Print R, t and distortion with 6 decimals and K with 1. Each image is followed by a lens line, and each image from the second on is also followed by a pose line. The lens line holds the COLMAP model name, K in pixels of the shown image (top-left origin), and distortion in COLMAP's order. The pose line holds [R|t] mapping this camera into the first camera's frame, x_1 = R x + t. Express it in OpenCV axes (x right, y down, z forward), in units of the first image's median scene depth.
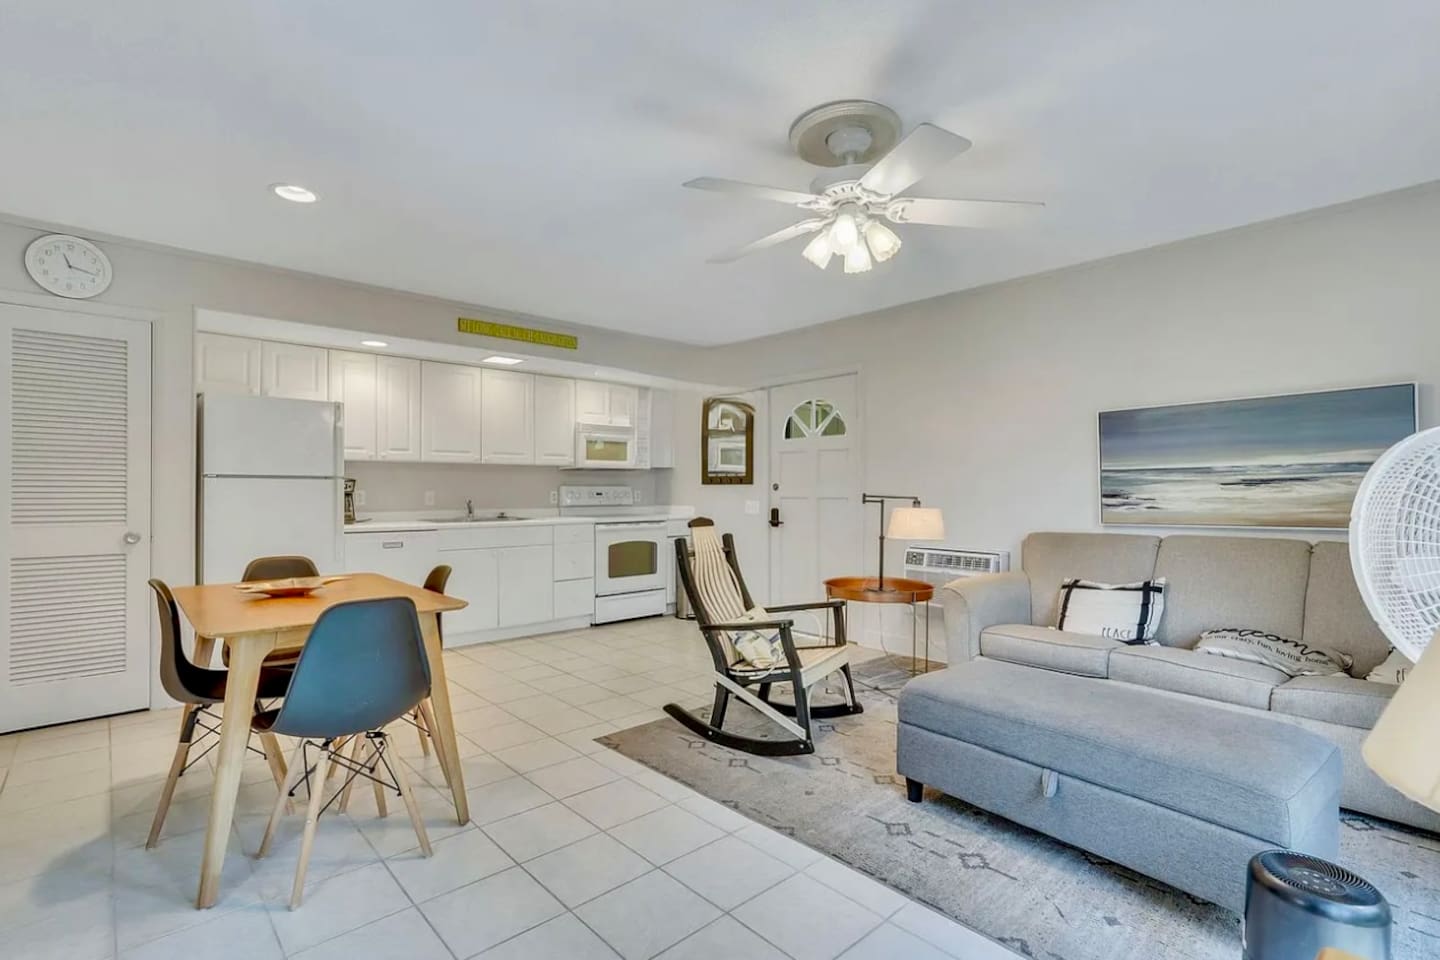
lens RADIAL K [[673.0, 0, 720.0], [0, 673.0, 480.0], [0, 0, 1]] dist [-0.001806, 0.000001]
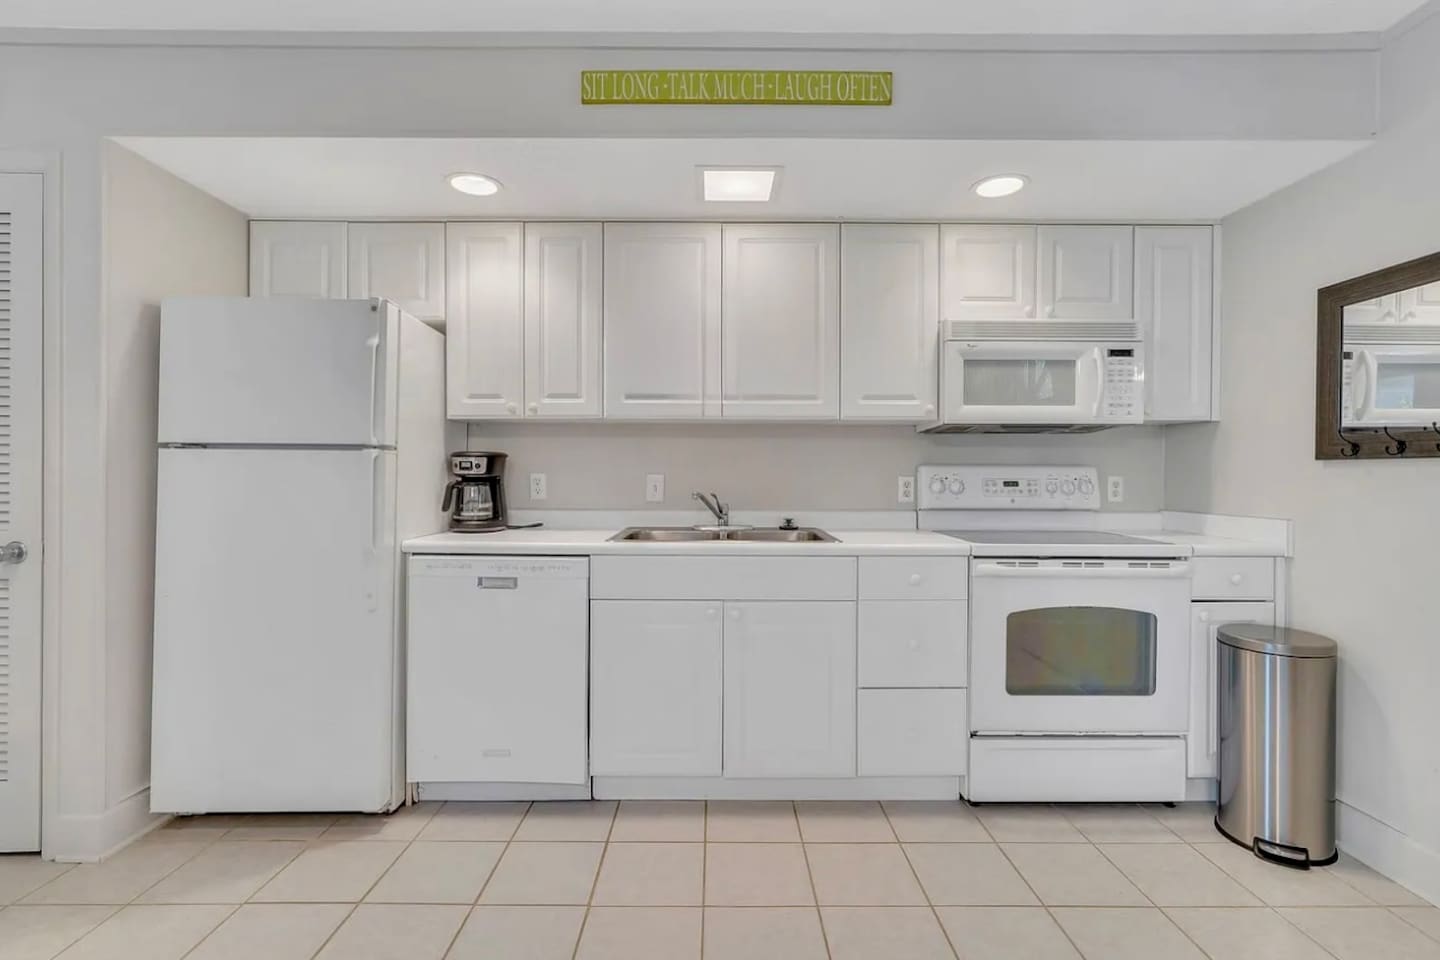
lens RADIAL K [[673.0, 0, 720.0], [0, 673.0, 480.0], [0, 0, 1]] dist [-0.001806, 0.000001]
pose [[0.745617, 0.009341, -0.666309, -0.026212], [0.004506, 0.999808, 0.019058, 0.009312], [0.666360, -0.017212, 0.745432, 0.568156]]
